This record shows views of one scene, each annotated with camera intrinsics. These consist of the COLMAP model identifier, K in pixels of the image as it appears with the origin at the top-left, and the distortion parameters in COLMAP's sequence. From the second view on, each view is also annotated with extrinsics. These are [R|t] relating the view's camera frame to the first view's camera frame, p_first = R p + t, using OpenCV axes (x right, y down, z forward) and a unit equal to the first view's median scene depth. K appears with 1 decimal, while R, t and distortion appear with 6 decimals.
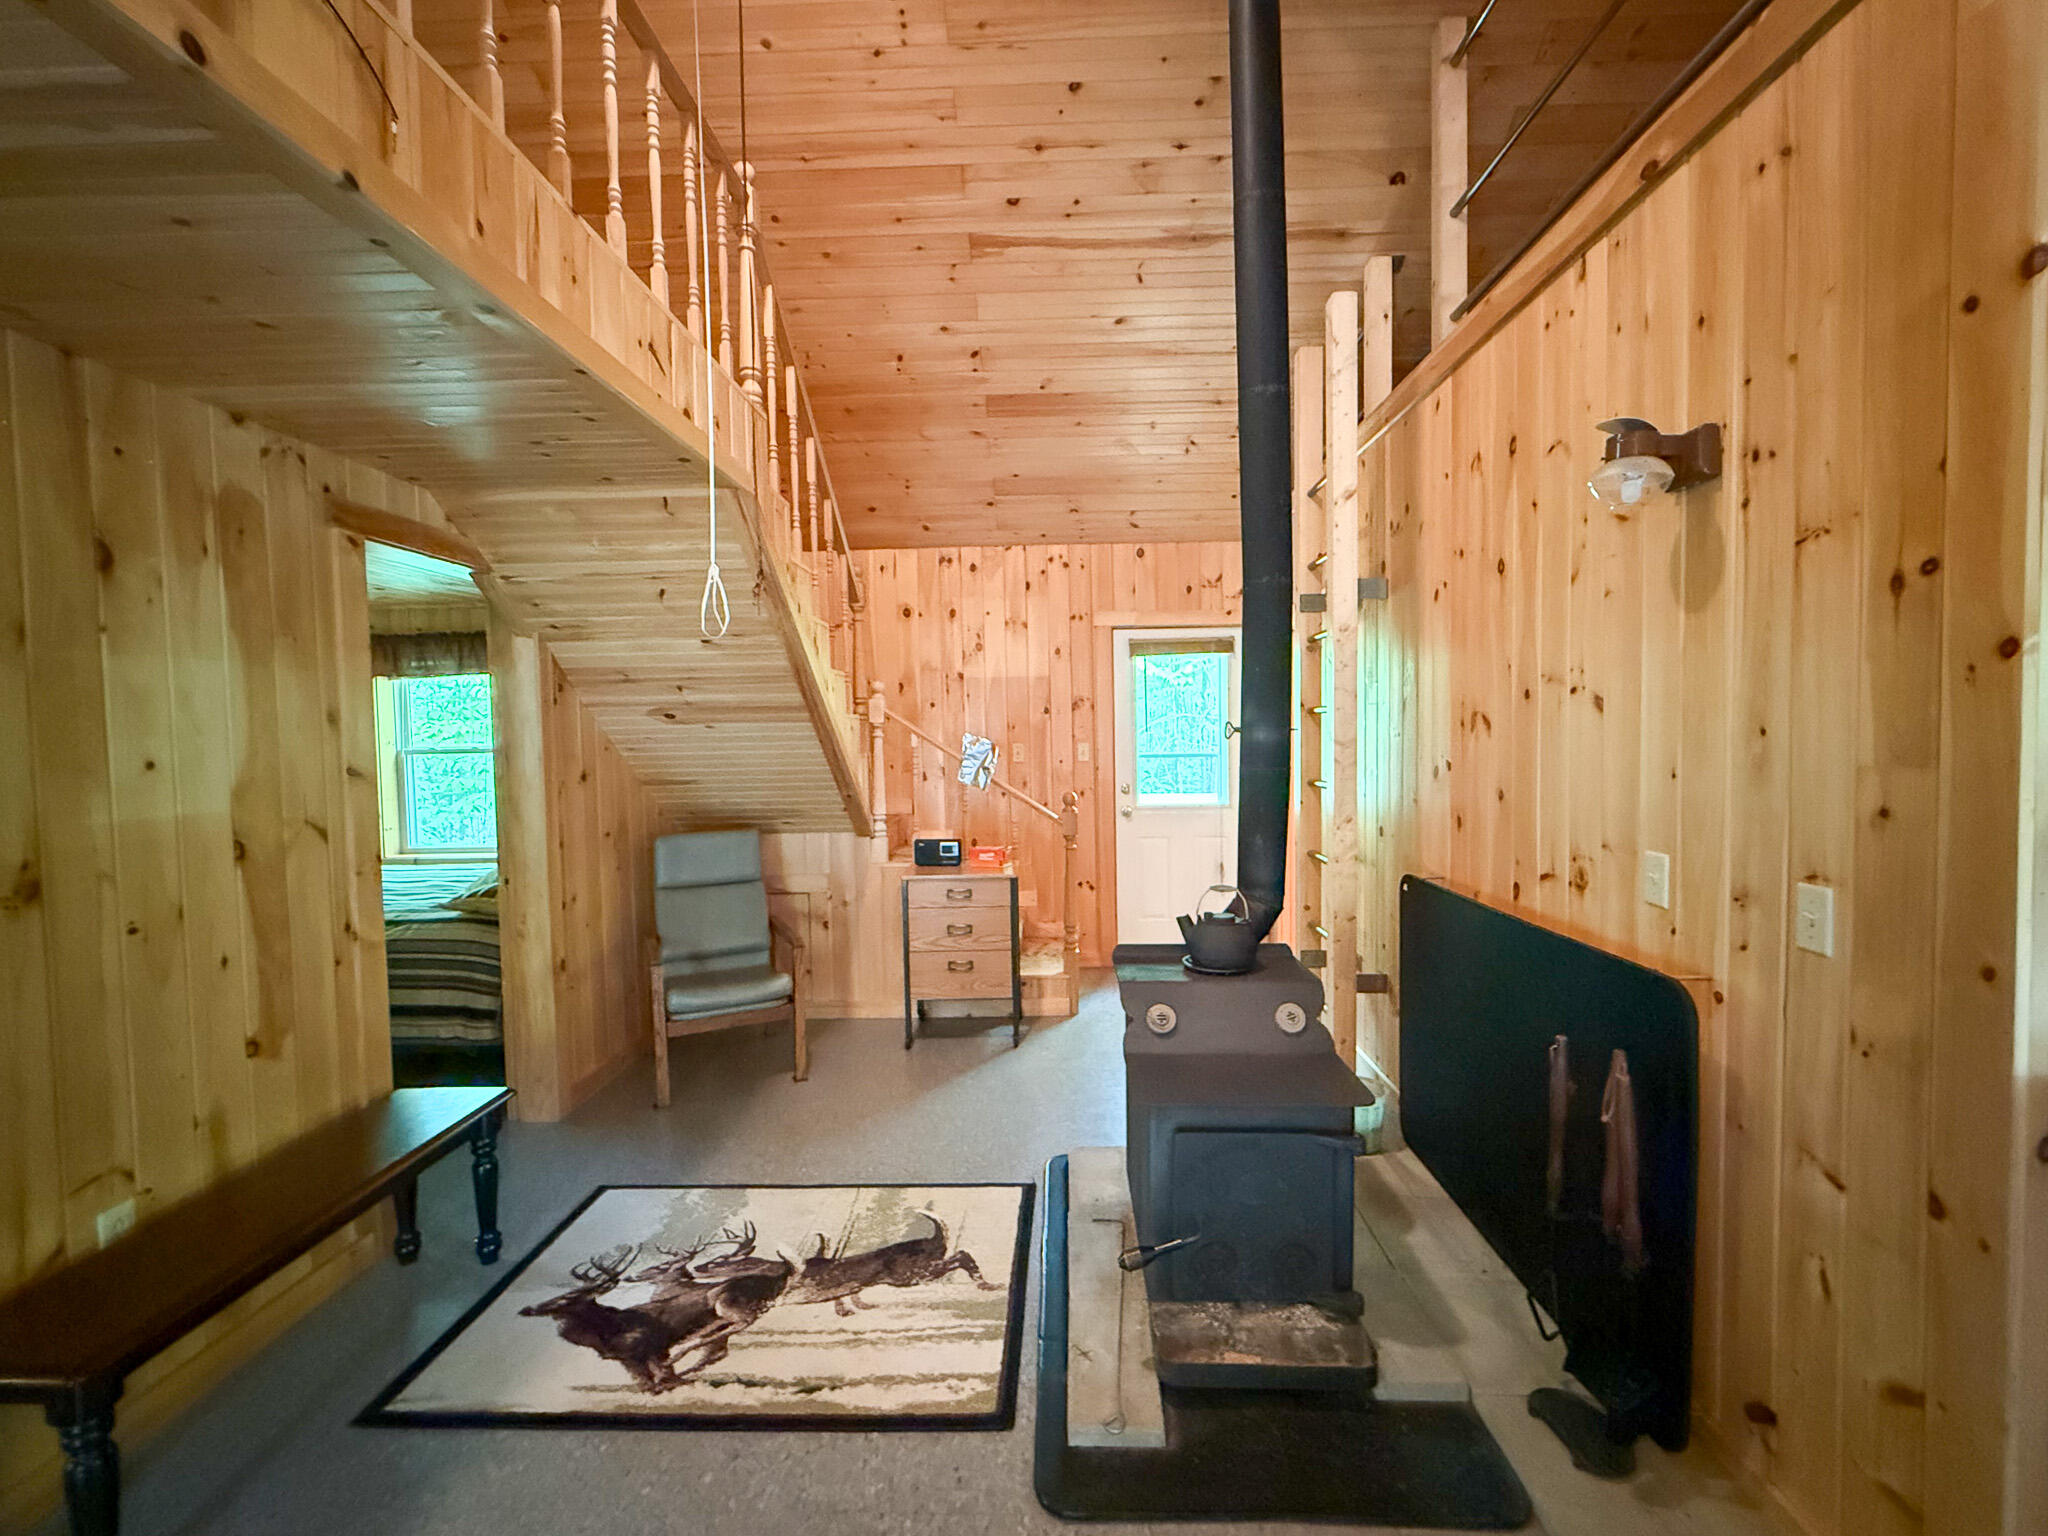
lens RADIAL K [[874.8, 0, 1026.8], [0, 874.8, 764.3], [0, 0, 1]] dist [0.000239, -0.000483]
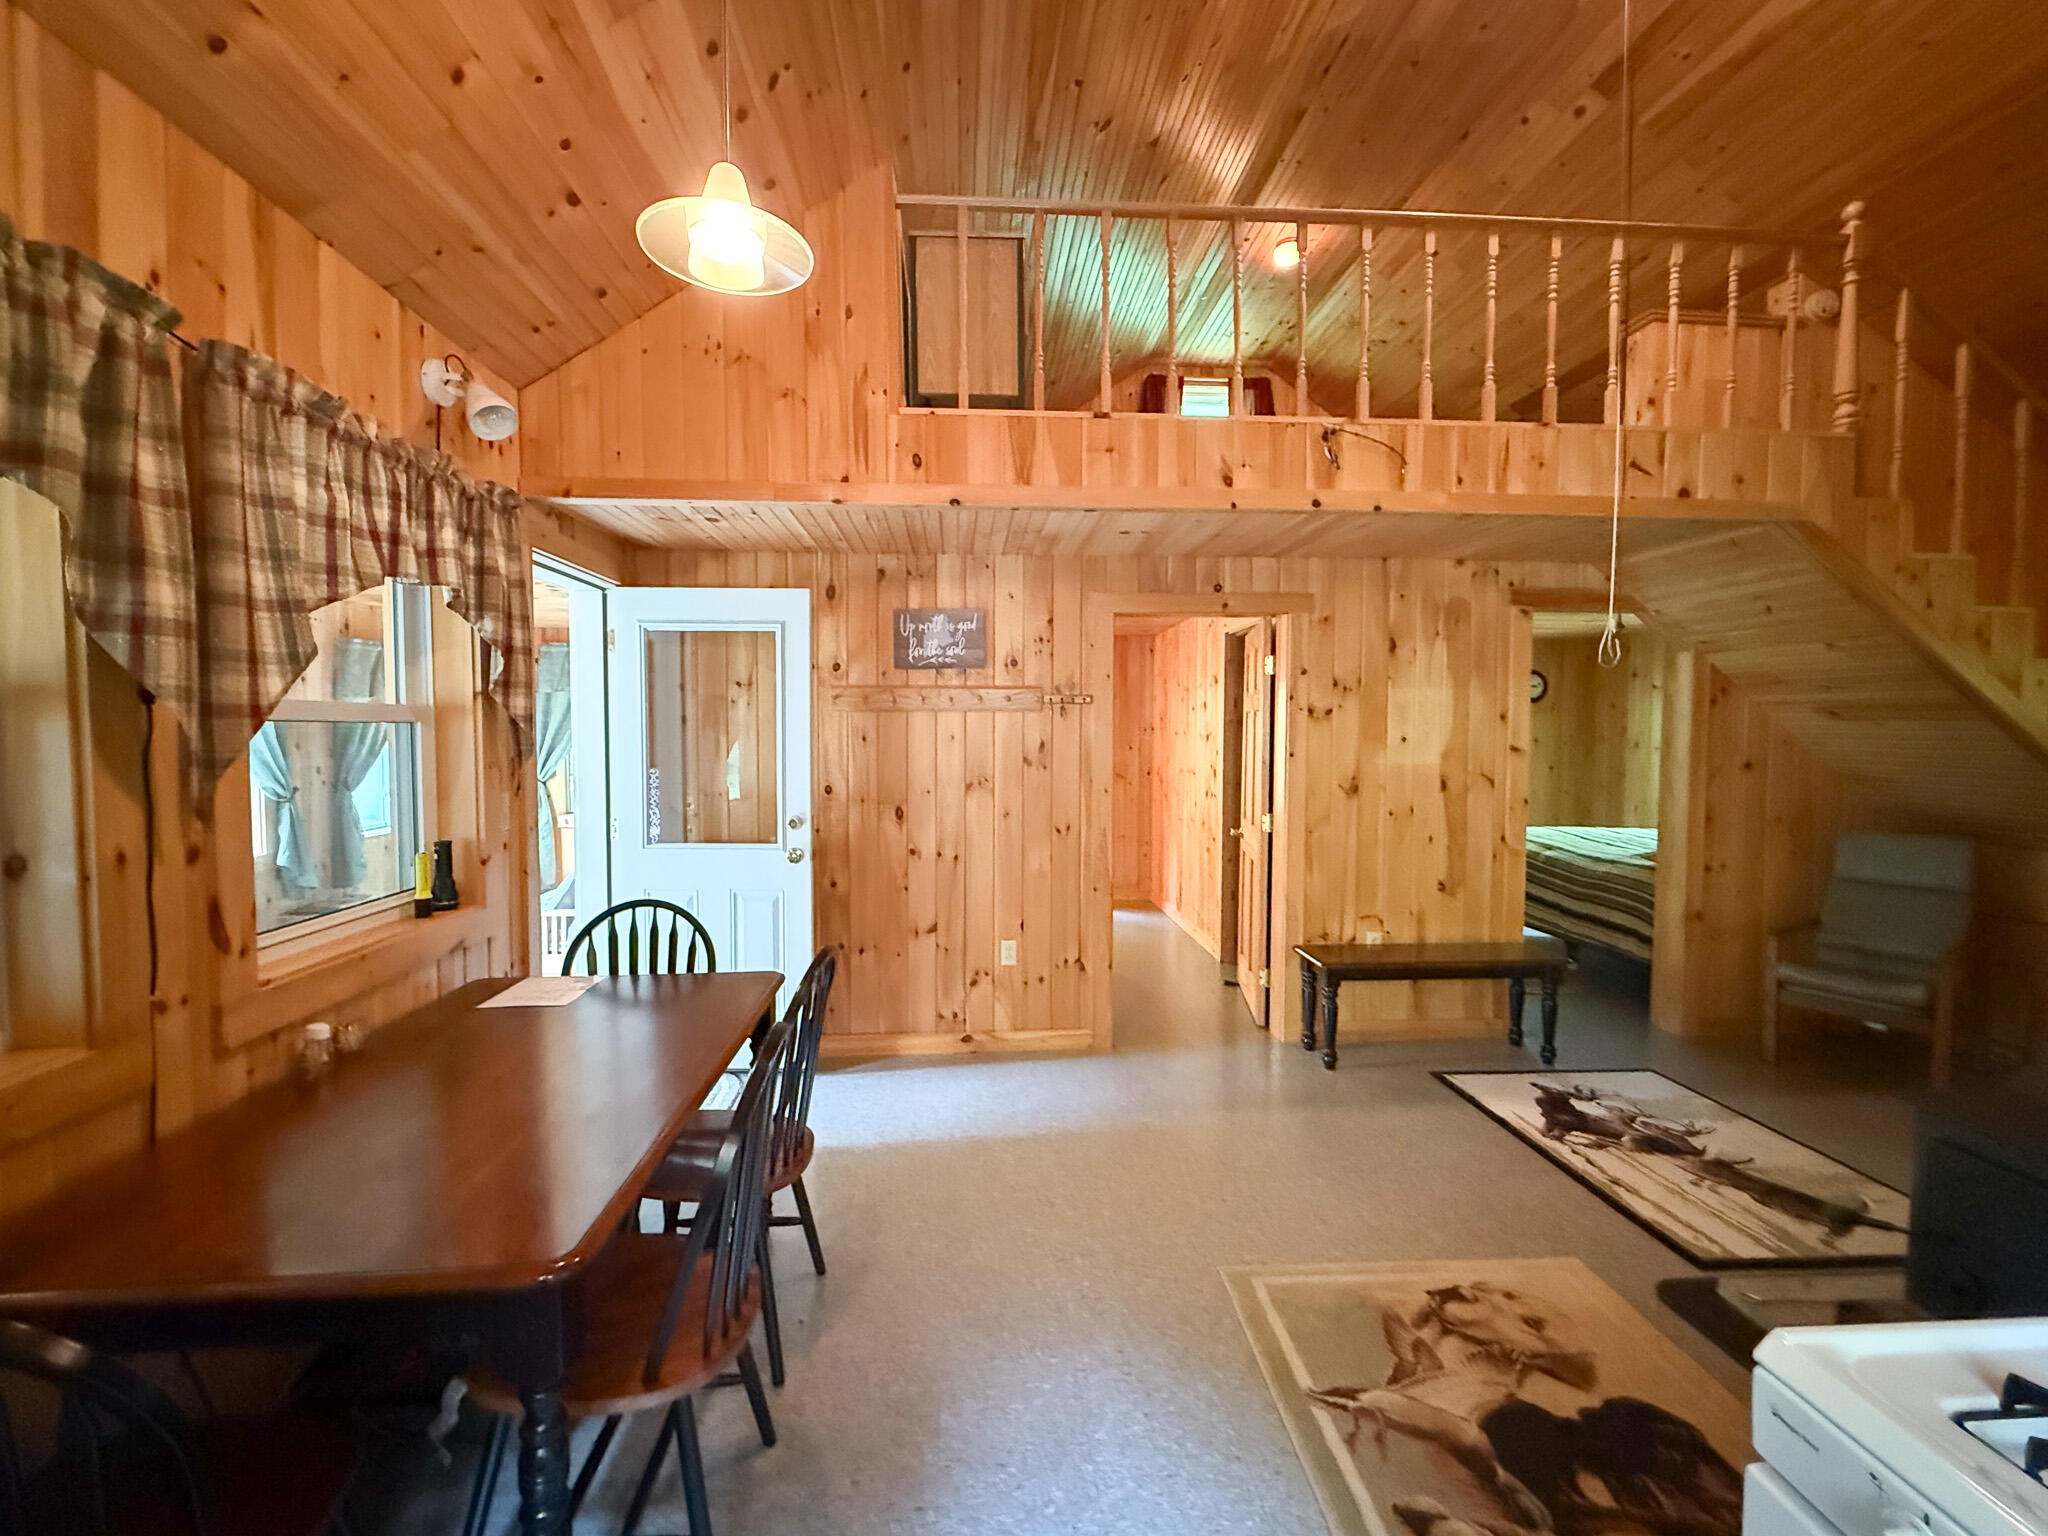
lens RADIAL K [[874.8, 0, 1026.8], [0, 874.8, 764.3], [0, 0, 1]] dist [0.000239, -0.000483]
pose [[0.109324, 0.061891, -0.992078, 0.913253], [-0.047563, 0.997242, 0.056972, -0.013949], [0.992868, 0.040958, 0.111966, -0.142533]]
